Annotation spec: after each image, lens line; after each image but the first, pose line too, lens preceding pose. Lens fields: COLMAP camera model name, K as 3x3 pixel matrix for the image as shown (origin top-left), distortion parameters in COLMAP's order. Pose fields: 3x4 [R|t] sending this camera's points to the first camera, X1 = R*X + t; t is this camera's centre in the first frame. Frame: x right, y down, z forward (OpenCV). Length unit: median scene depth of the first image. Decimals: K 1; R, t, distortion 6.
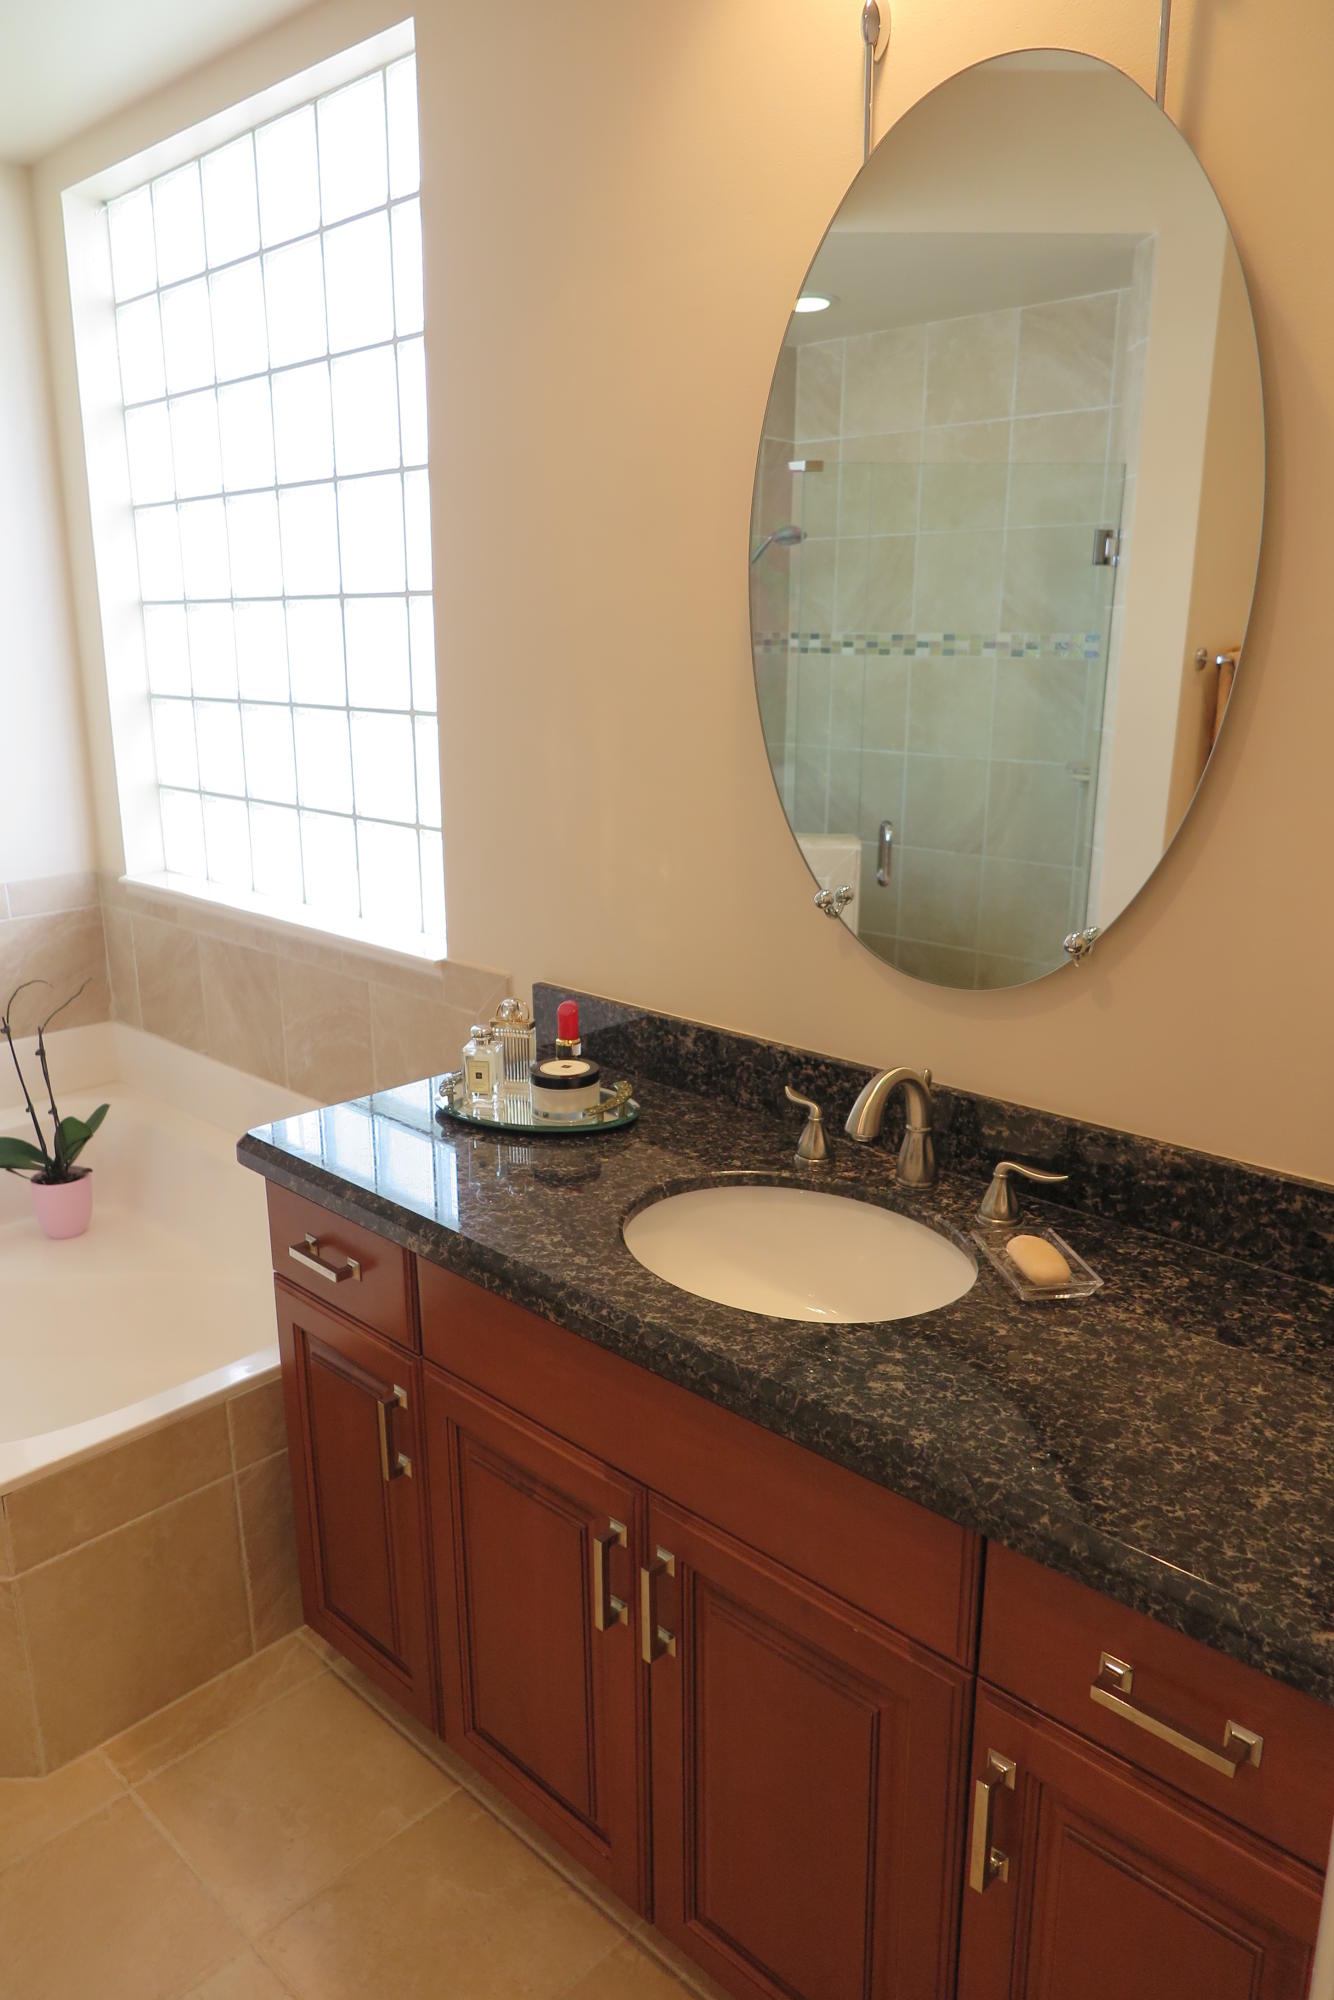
lens RADIAL K [[1381.3, 0, 678.7], [0, 1381.3, 993.0], [0, 0, 1]] dist [-0.006932, 0.009047]
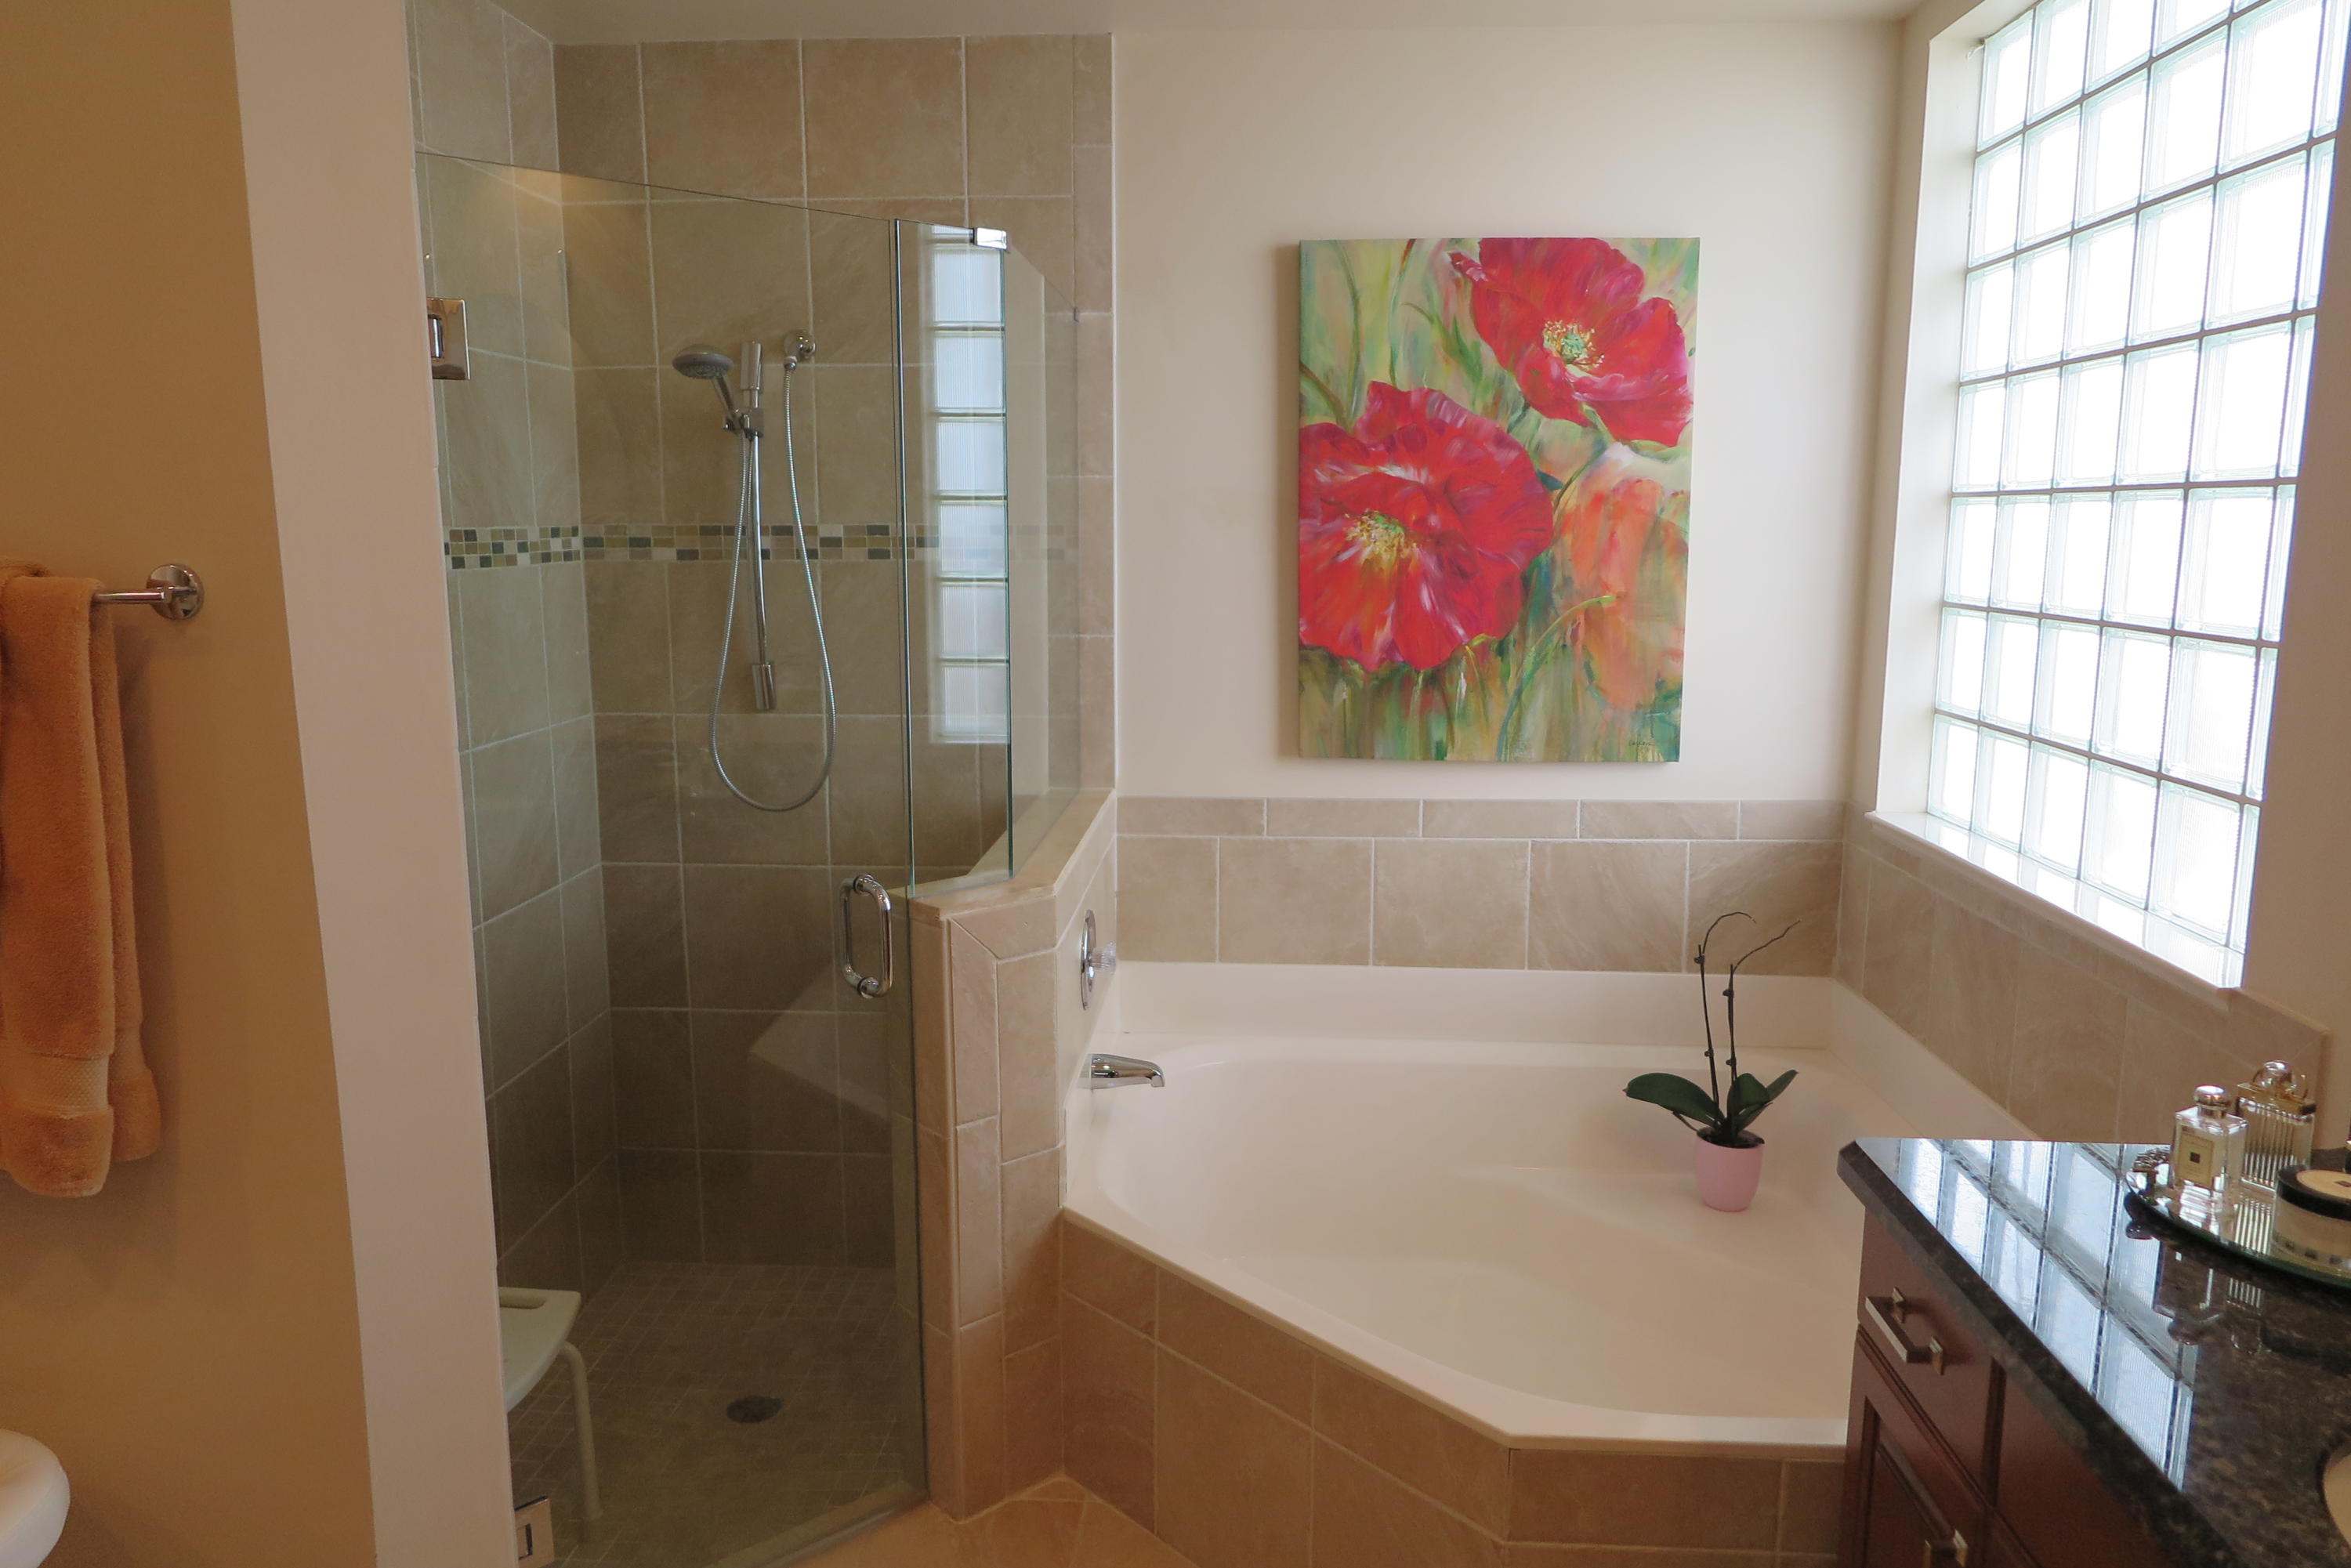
lens RADIAL K [[1623.7, 0, 1173.3], [0, 1623.7, 781.5], [0, 0, 1]] dist [-0.006932, 0.009047]
pose [[0.645621, 0.126472, -0.753112, 0.077160], [-0.200342, 0.979699, -0.007223, -0.011502], [0.736910, 0.155543, 0.657852, 0.033791]]
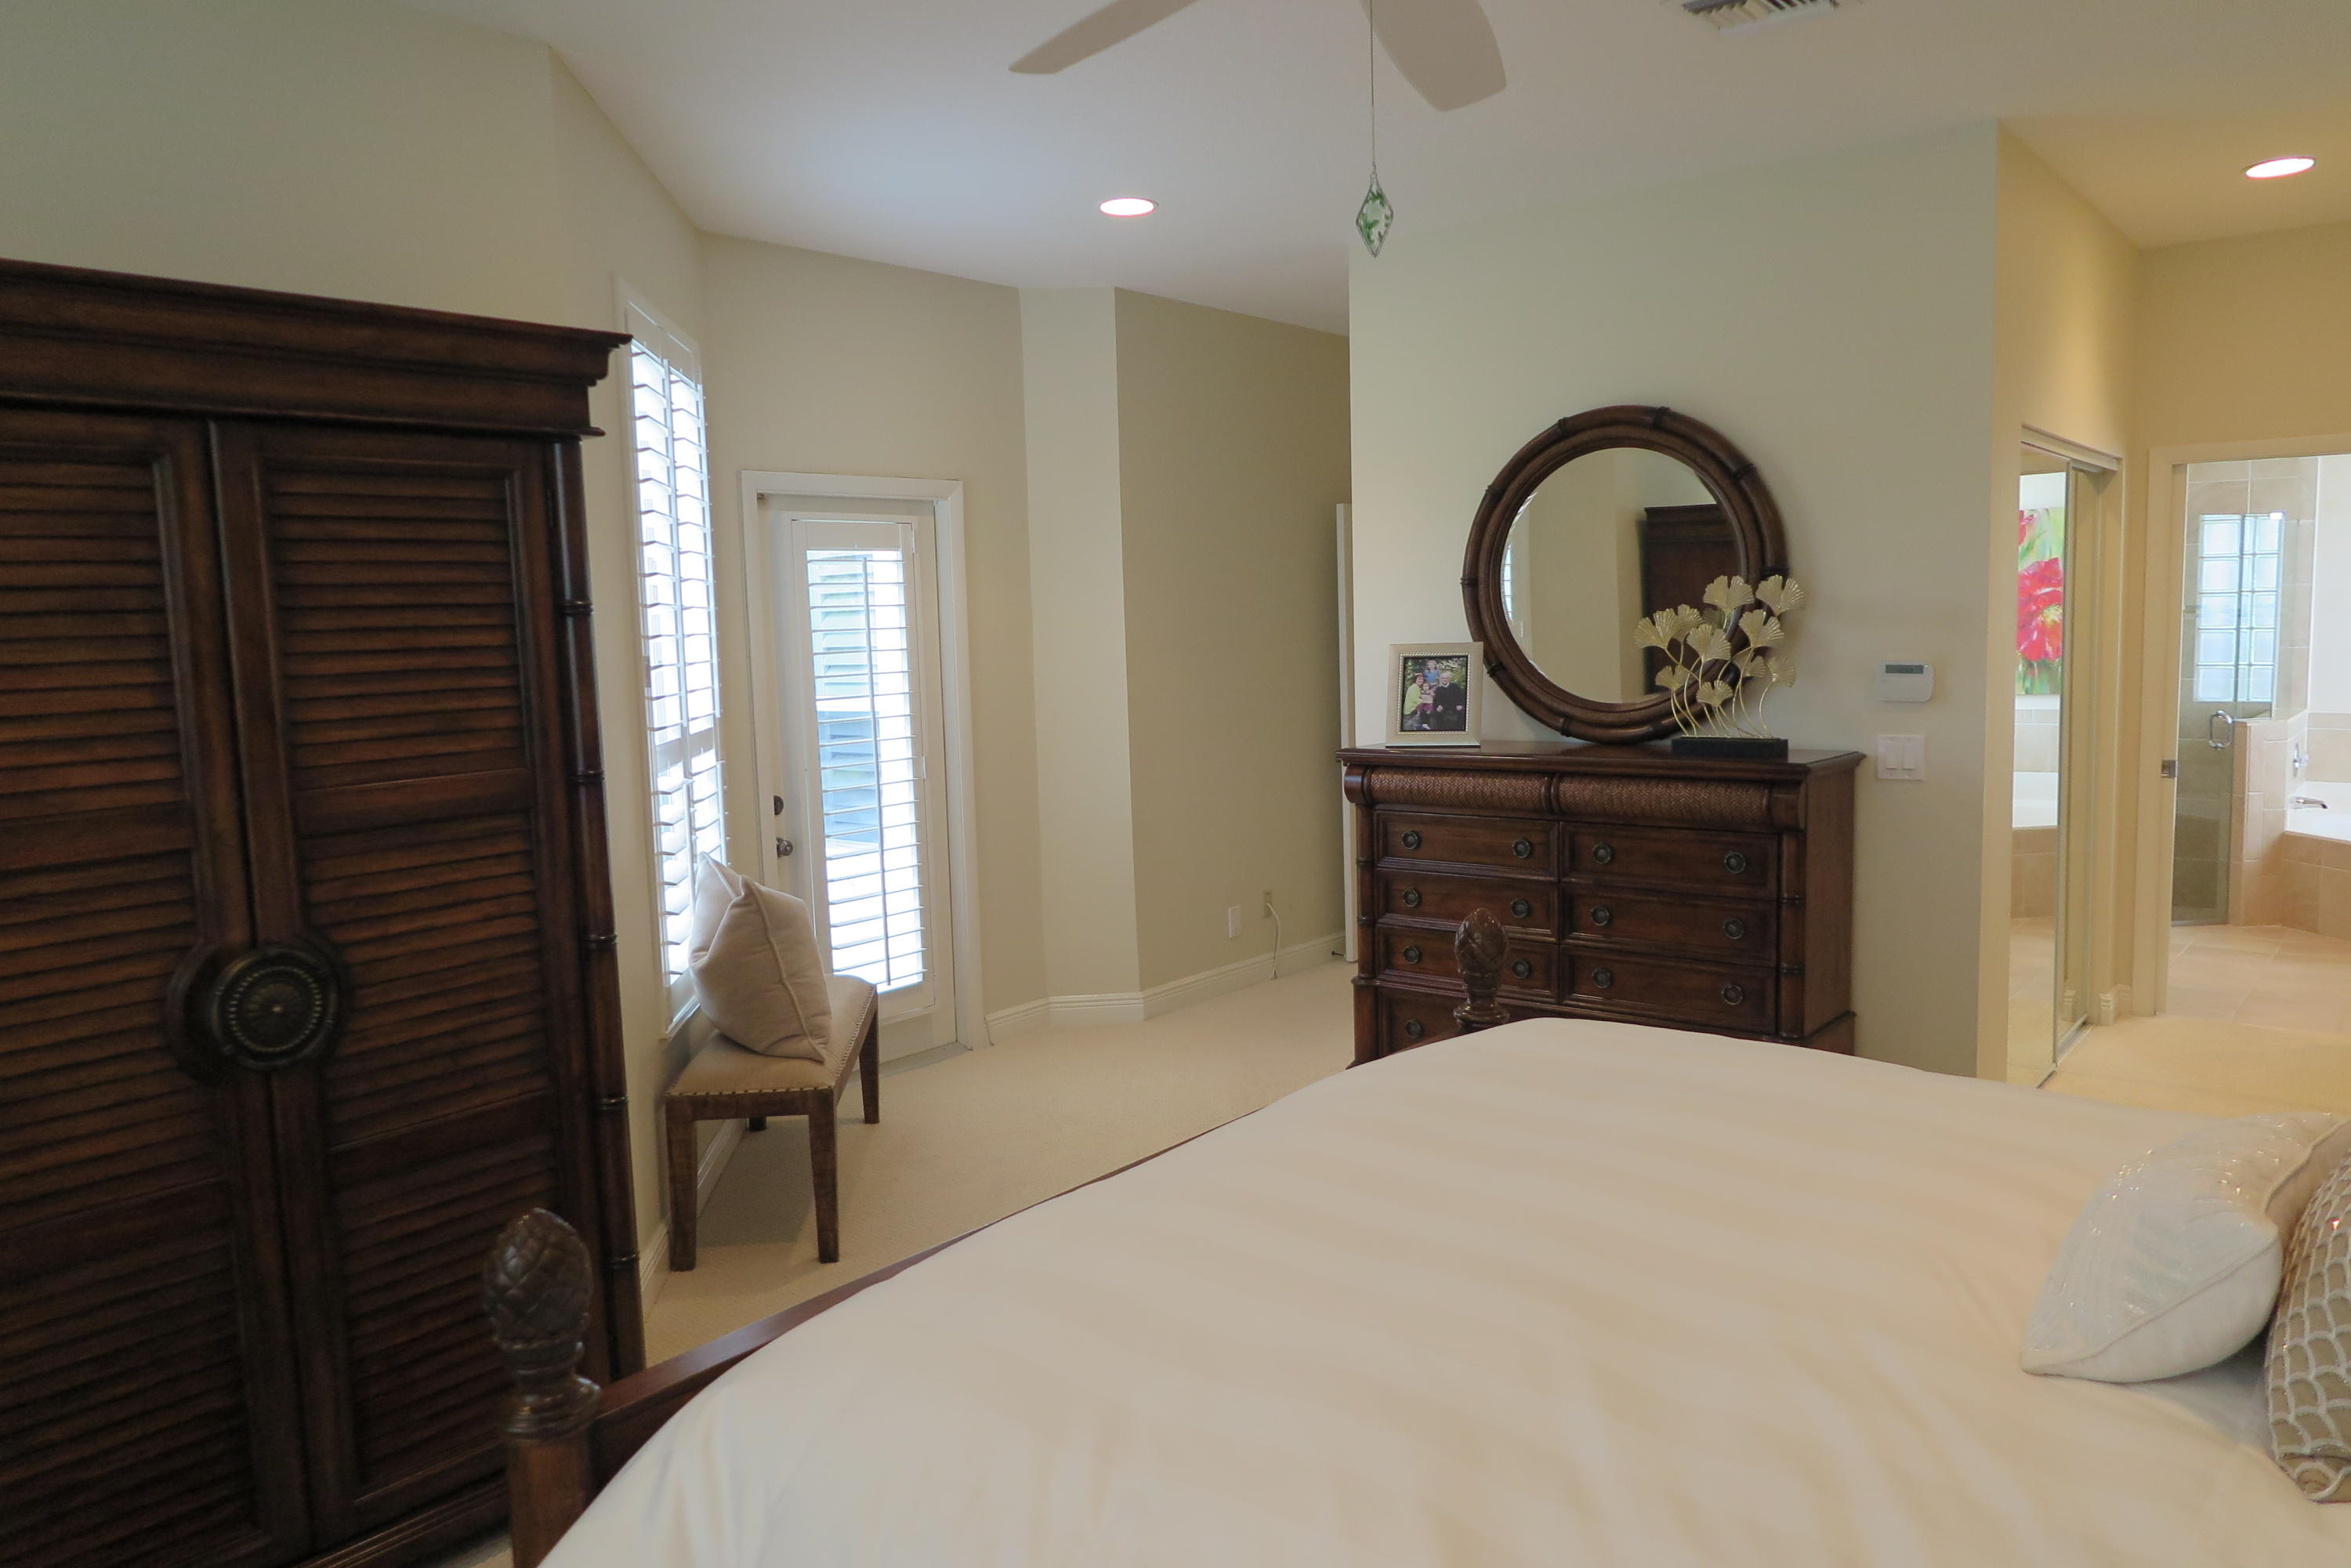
lens RADIAL K [[1623.7, 0, 1173.3], [0, 1623.7, 781.5], [0, 0, 1]] dist [-0.006932, 0.009047]
pose [[0.072537, 0.090800, -0.993224, 2.205312], [-0.234424, 0.969501, 0.071510, 0.451972], [0.969425, 0.227648, 0.091611, -1.663648]]
